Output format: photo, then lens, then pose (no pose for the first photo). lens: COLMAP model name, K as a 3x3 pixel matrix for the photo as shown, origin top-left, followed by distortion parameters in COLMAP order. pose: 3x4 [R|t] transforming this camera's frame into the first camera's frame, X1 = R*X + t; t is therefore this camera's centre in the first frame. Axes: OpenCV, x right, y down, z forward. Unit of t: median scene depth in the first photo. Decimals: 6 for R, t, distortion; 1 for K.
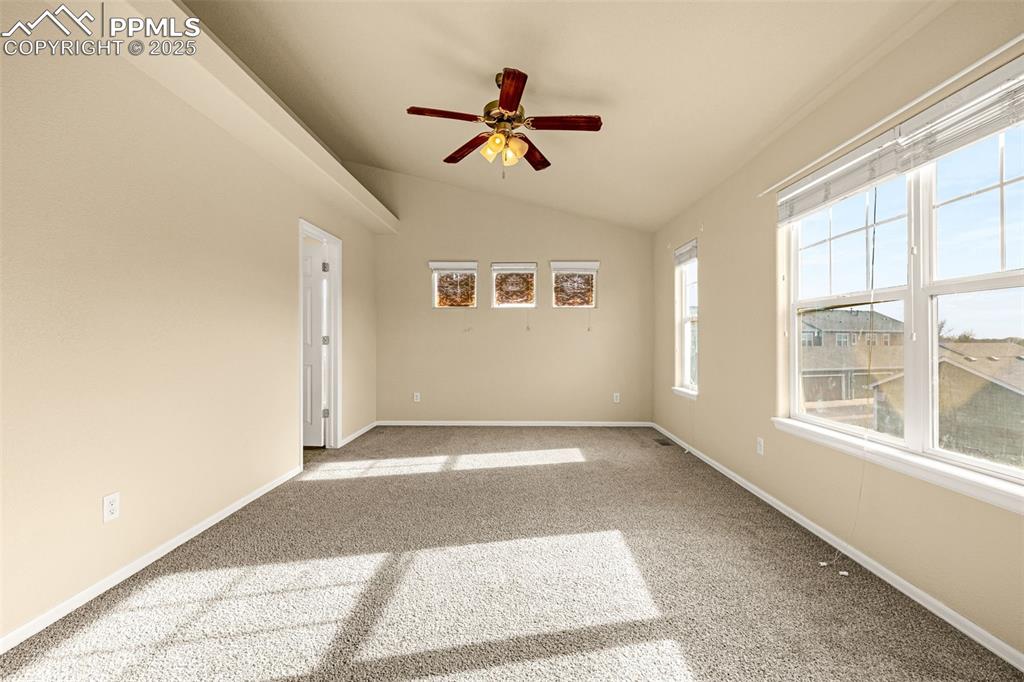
lens RADIAL K [[439.2, 0, 510.3], [0, 439.2, 337.7], [0, 0, 1]] dist [0.000919, 0.000057]
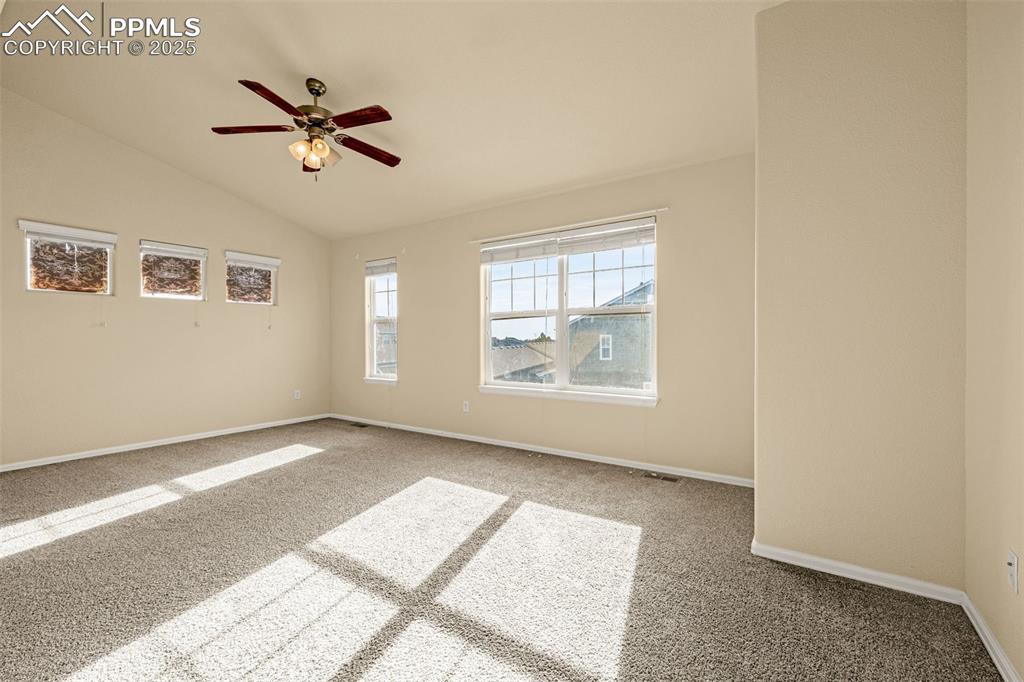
lens RADIAL K [[447.9, 0, 512.0], [0, 447.9, 341.0], [0, 0, 1]] dist [-0.000700, 0.000011]
pose [[0.530330, -0.007181, 0.847761, -0.367450], [0.002699, 0.999973, 0.006783, 0.005771], [-0.847787, -0.001309, 0.530336, 0.022672]]
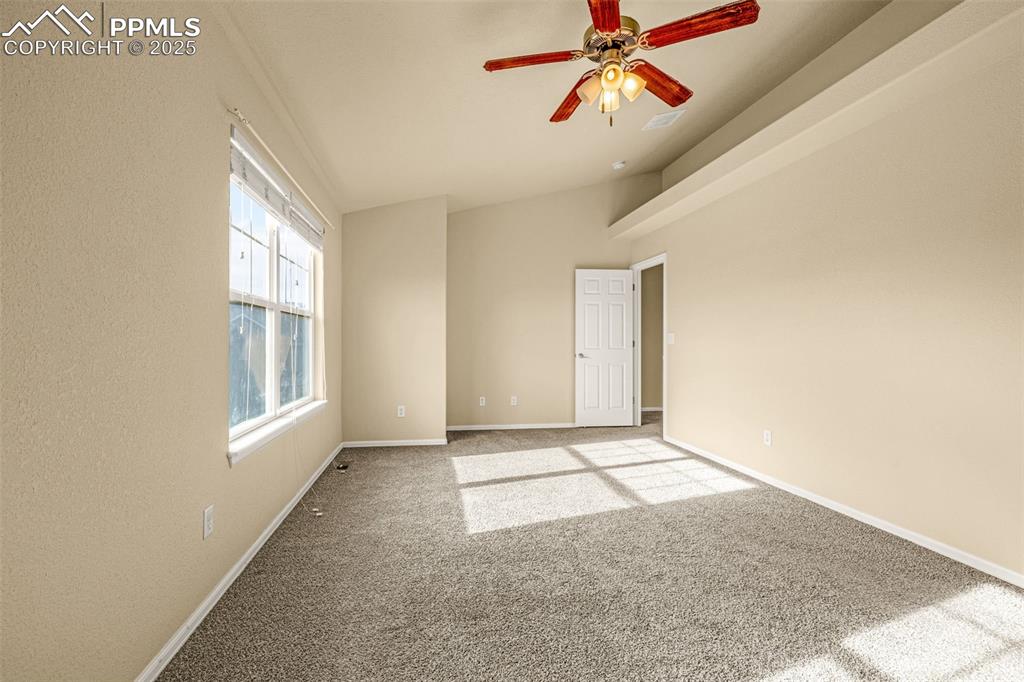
lens RADIAL K [[439.2, 0, 510.3], [0, 439.2, 337.7], [0, 0, 1]] dist [0.000919, 0.000057]
pose [[-0.976054, -0.002669, -0.217512, 0.175674], [-0.001688, 0.999988, -0.004696, 0.003055], [0.217522, -0.004216, -0.976046, 0.933262]]
